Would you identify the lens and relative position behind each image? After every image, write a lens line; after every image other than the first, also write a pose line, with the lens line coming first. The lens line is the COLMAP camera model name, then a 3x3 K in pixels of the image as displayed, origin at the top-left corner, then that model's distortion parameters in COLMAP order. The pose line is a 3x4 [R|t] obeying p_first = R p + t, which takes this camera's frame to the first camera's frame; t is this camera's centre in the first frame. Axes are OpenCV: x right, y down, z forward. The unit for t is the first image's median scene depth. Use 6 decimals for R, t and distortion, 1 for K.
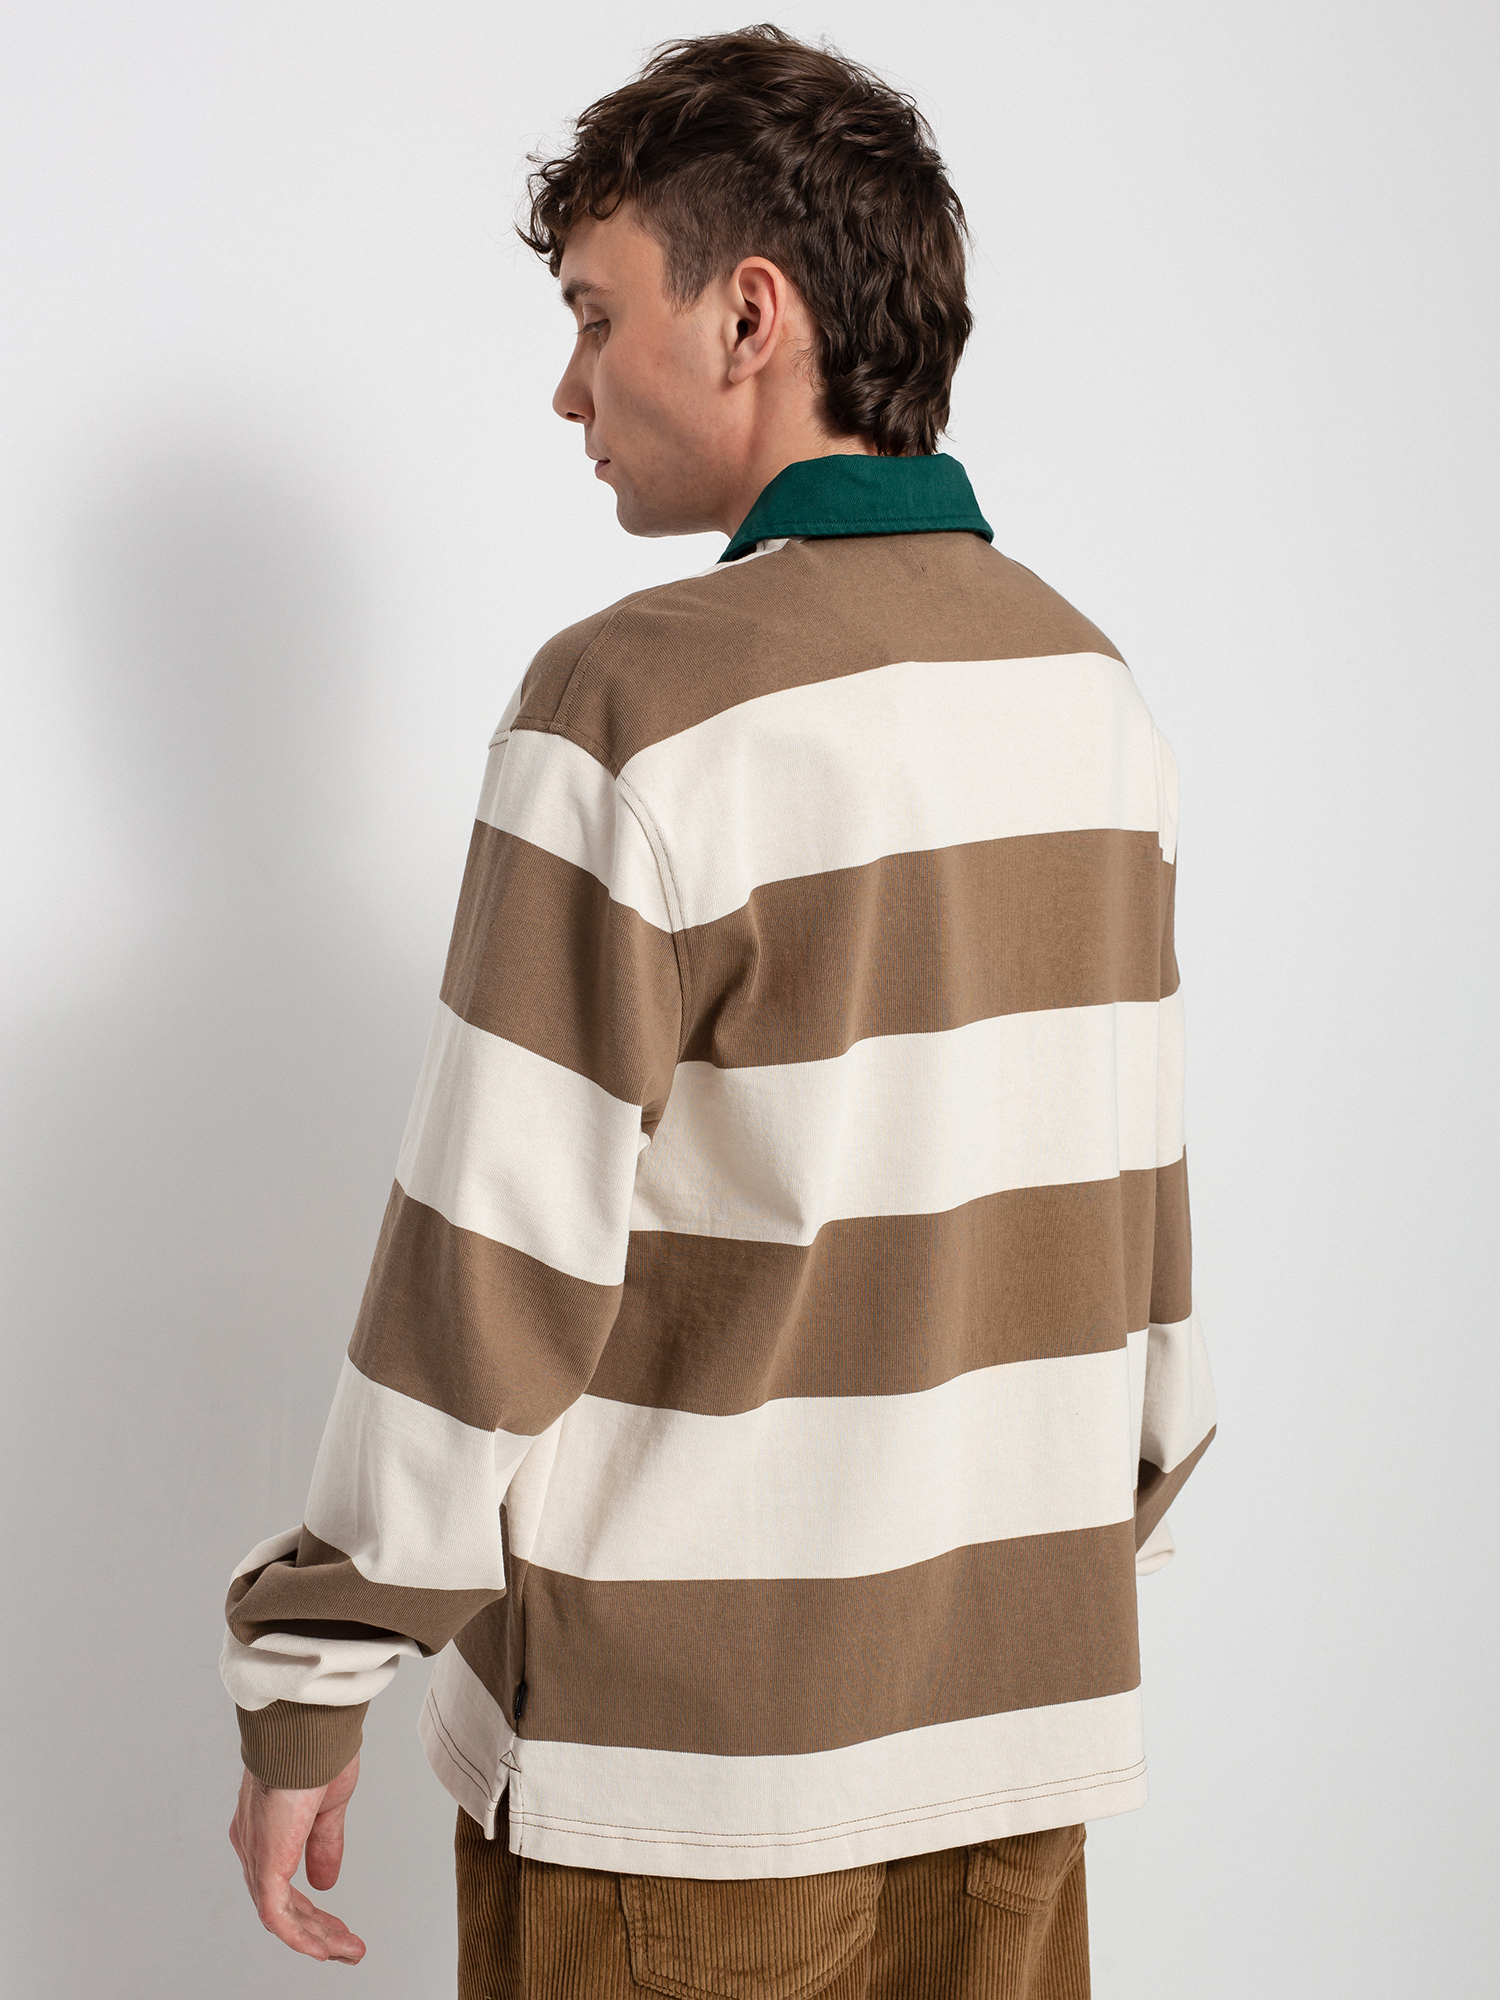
lens RADIAL K [[3223.9, 0, 755.3], [0, 3223.9, 1001.8], [0, 0, 1]] dist [0.387816, -2.626409]
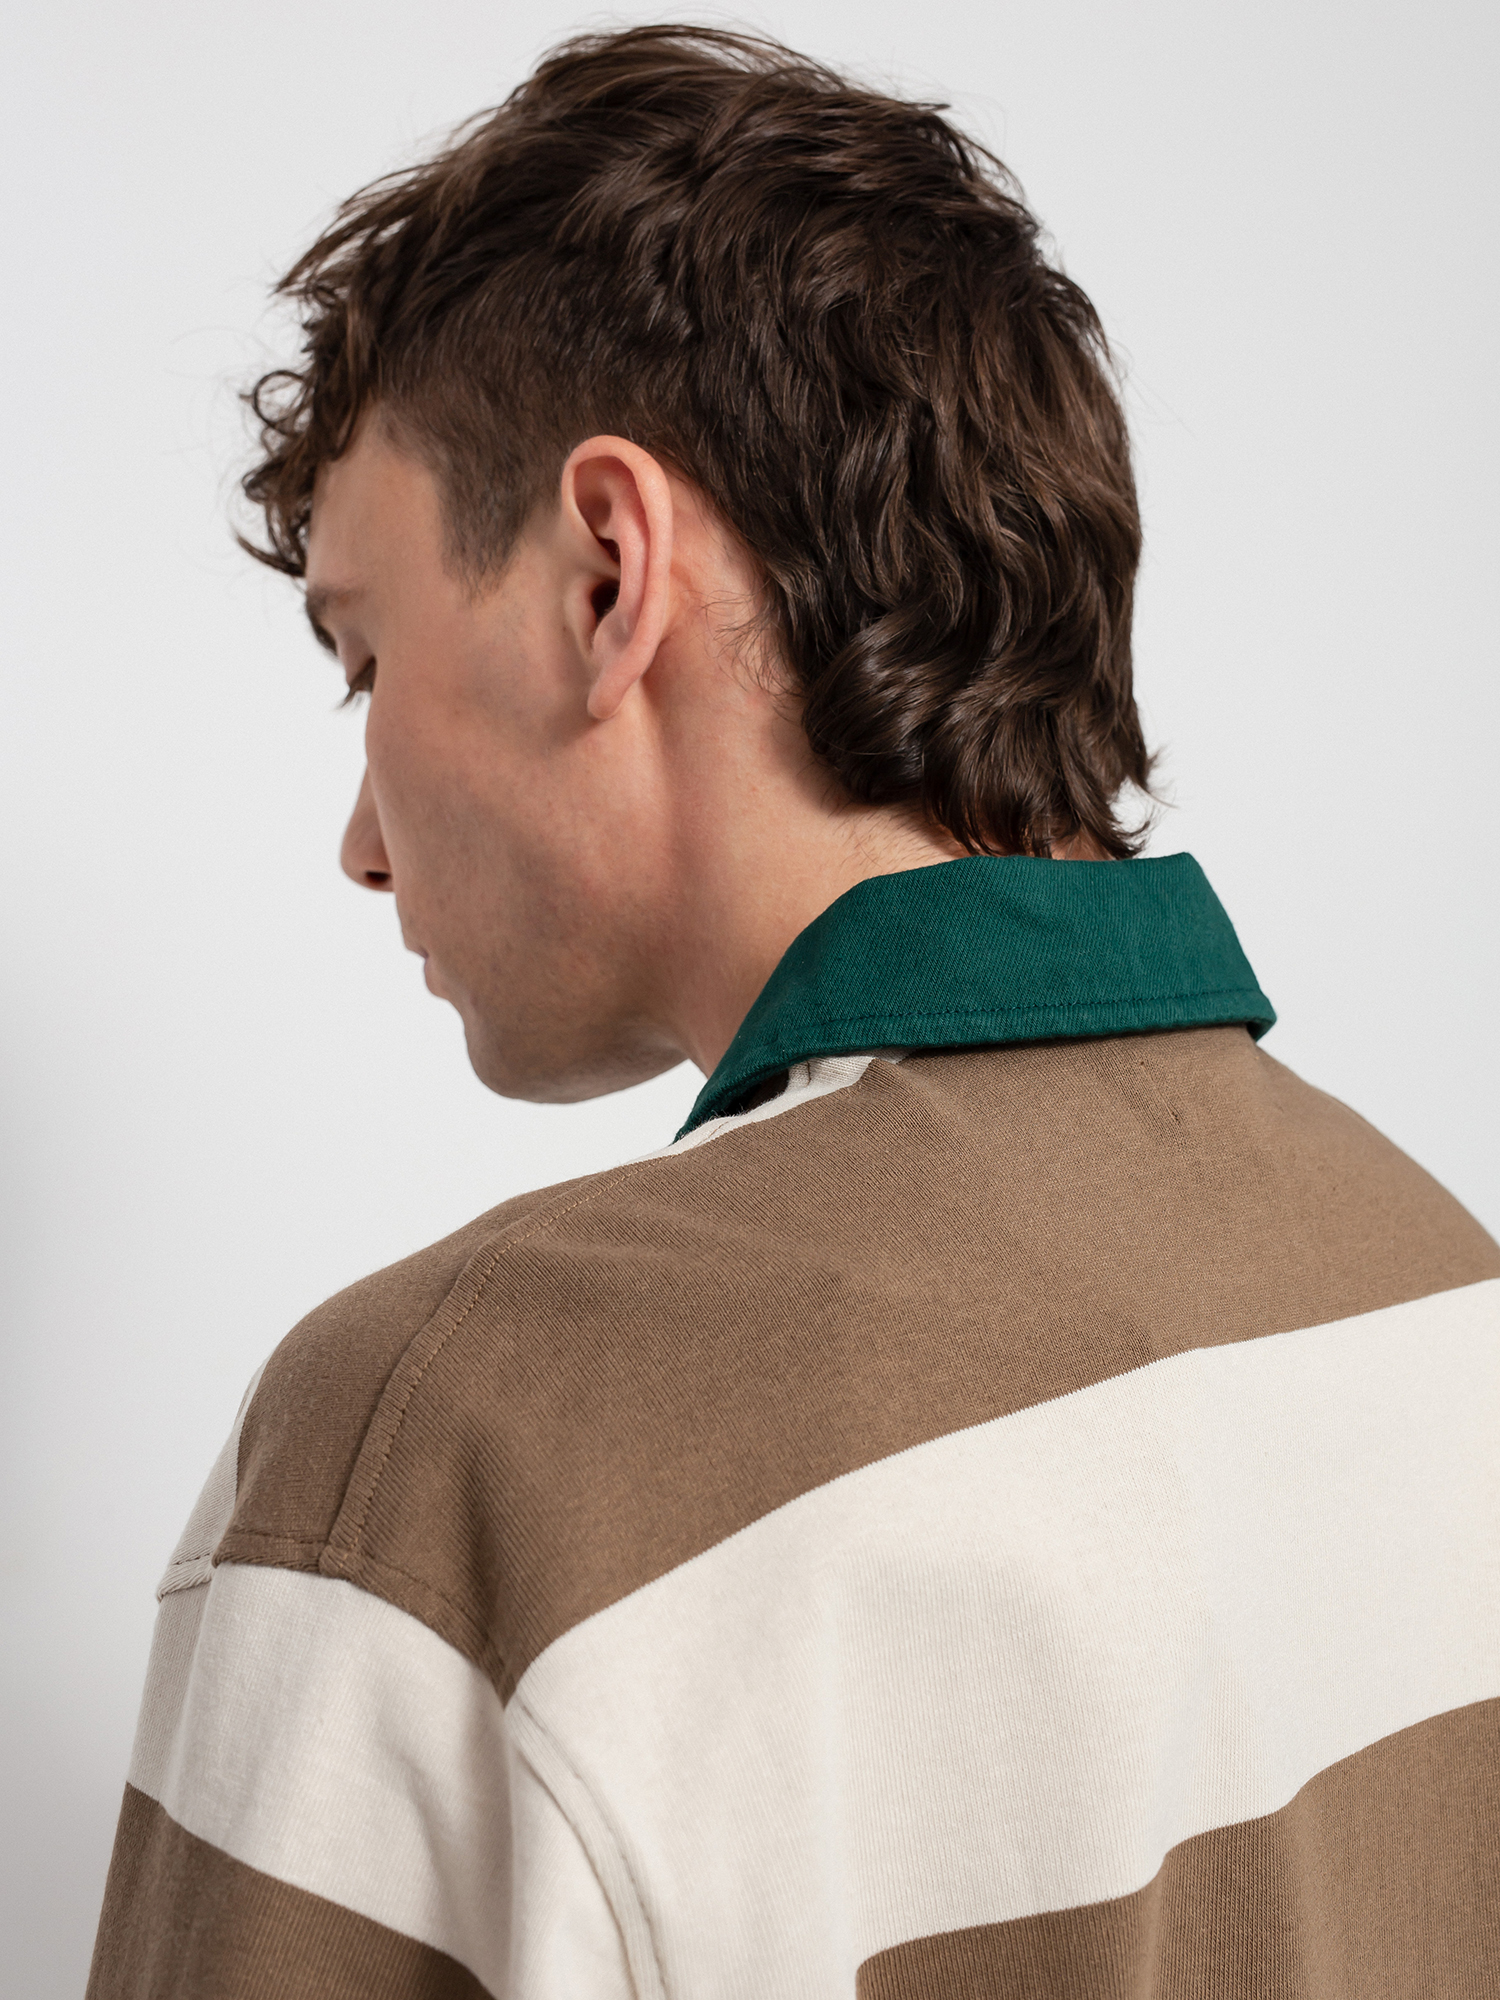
lens RADIAL K [[3223.9, 0, 755.3], [0, 3223.9, 1001.8], [0, 0, 1]] dist [0.387816, -2.626409]
pose [[0.985383, -0.019379, 0.169245, -0.076516], [0.031896, 0.996927, -0.071550, -0.121210], [-0.167338, 0.075903, 0.982973, 0.595046]]
